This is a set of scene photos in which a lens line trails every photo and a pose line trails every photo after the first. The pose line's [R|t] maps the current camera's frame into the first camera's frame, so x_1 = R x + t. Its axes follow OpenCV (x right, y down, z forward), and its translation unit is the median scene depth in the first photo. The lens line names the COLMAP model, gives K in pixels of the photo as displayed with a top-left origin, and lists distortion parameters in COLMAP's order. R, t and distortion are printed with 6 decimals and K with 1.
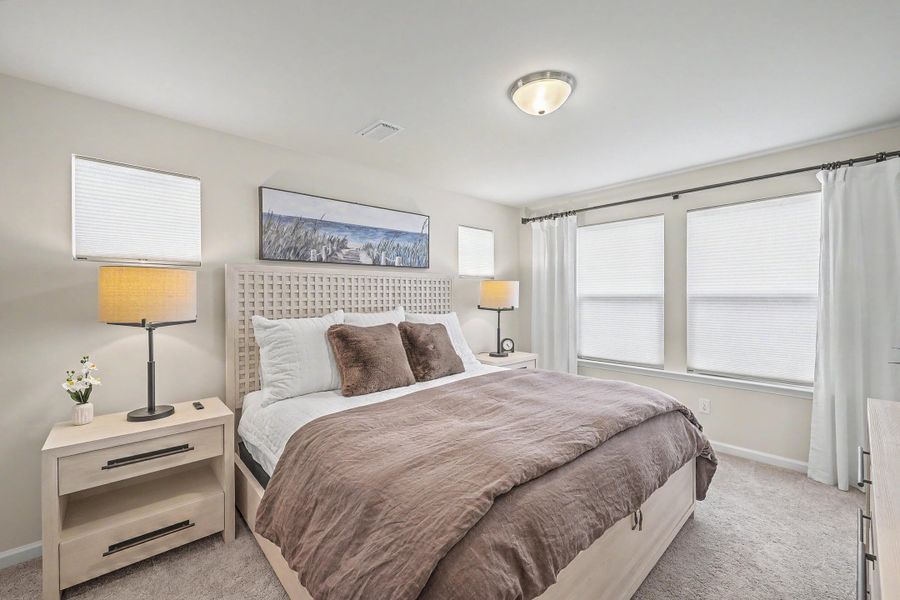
lens RADIAL K [[365.6, 0, 449.3], [0, 365.6, 299.0], [0, 0, 1]] dist [0.000302, -0.000086]
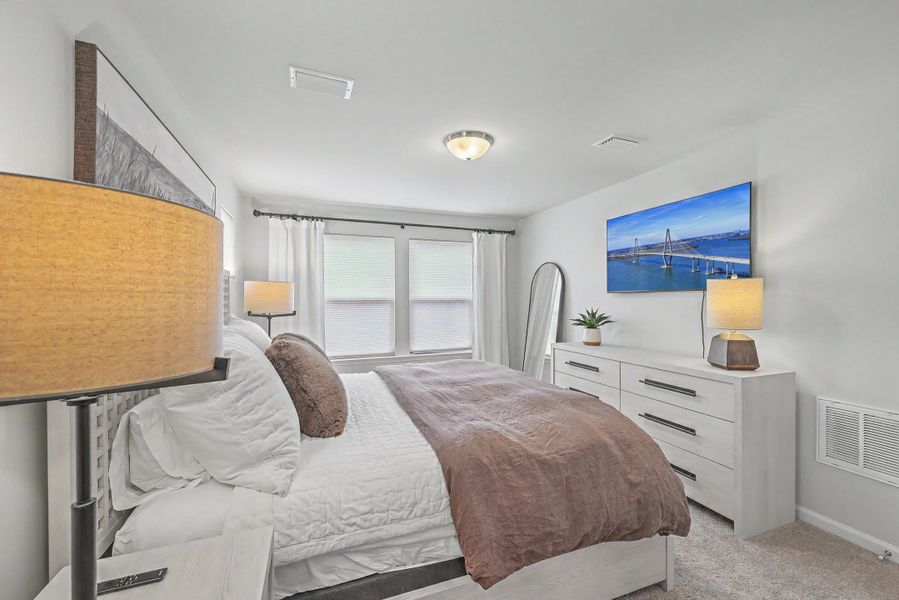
lens RADIAL K [[382.5, 0, 425.3], [0, 382.5, 303.7], [0, 0, 1]] dist [0.001027, -0.000060]
pose [[0.371943, -0.008088, 0.928220, -0.654869], [0.011033, 0.999930, 0.004292, 0.000847], [-0.928190, 0.008644, 0.372007, 0.387743]]
